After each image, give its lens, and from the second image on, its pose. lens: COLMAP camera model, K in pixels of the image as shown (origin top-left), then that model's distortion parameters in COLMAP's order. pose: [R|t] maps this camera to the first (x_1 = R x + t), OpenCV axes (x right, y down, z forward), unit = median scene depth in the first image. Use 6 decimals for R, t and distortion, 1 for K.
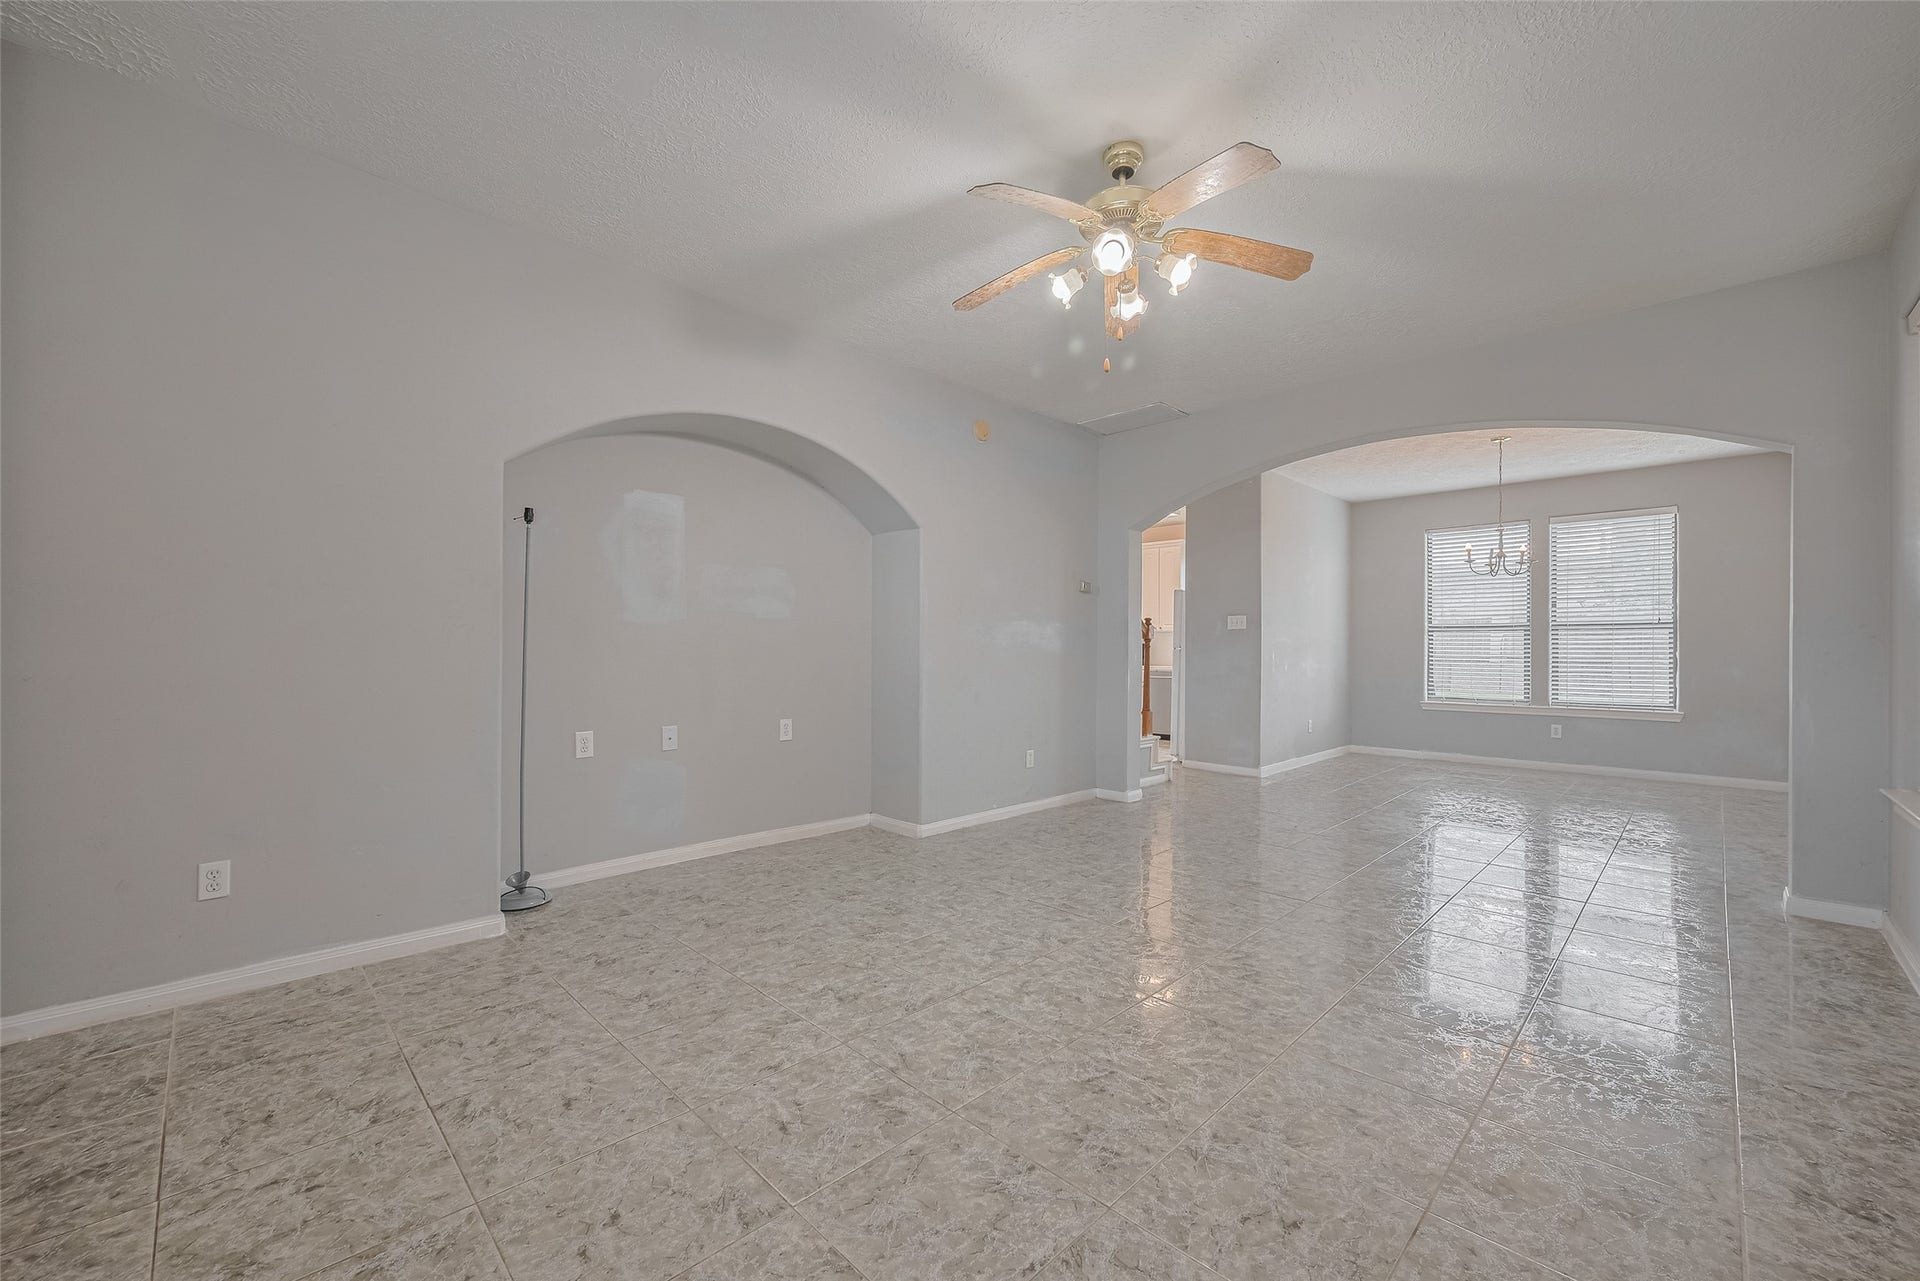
lens RADIAL K [[758.7, 0, 961.3], [0, 758.7, 645.8], [0, 0, 1]] dist [0.007145, 0.000836]
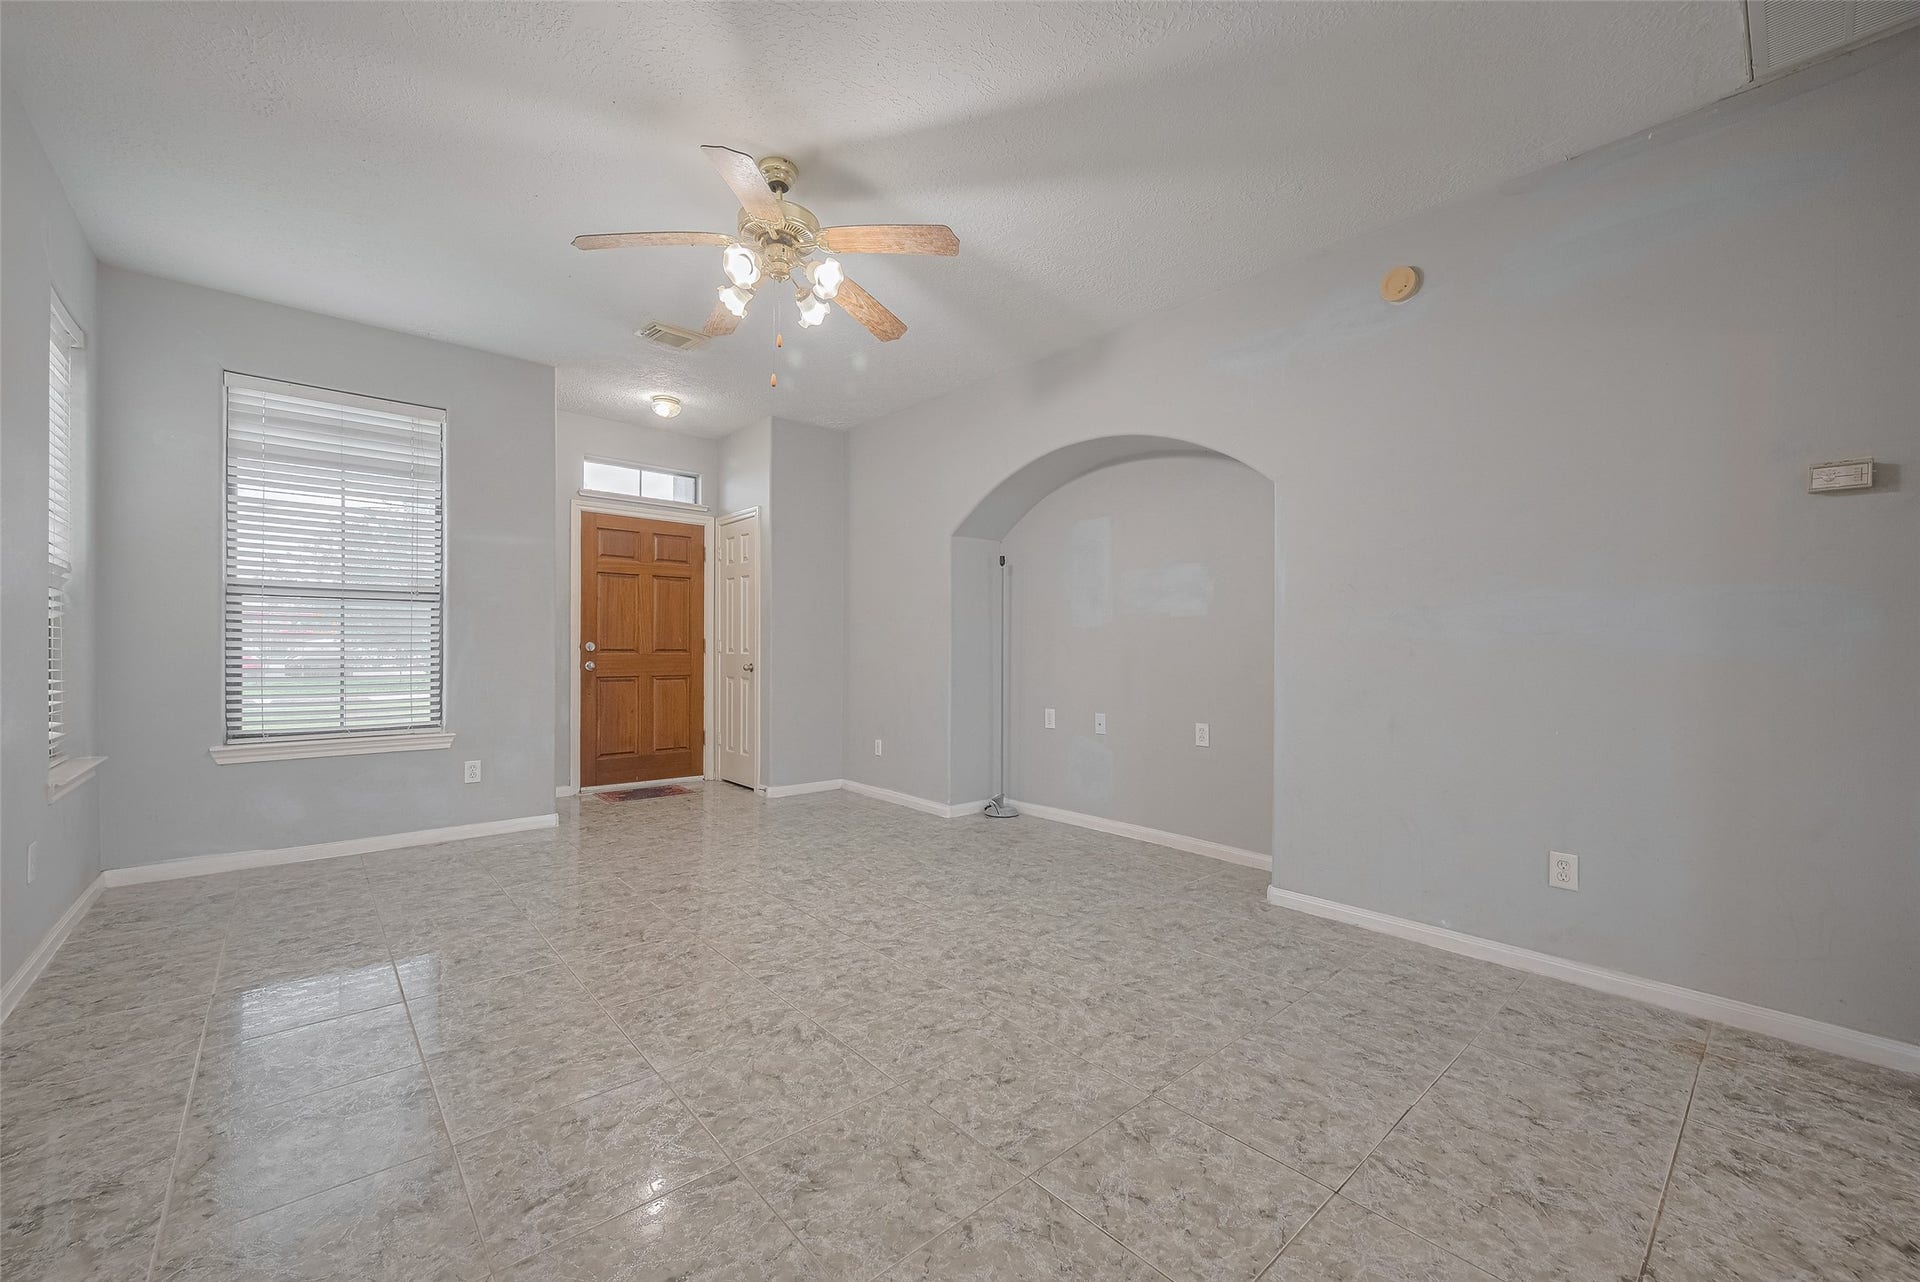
lens RADIAL K [[758.7, 0, 966.7], [0, 758.7, 650.8], [0, 0, 1]] dist [0.007145, 0.000836]
pose [[-0.063885, -0.005227, -0.997944, 0.990065], [0.000095, 0.999986, -0.005244, 0.016909], [0.997957, -0.000430, -0.063884, 1.061896]]
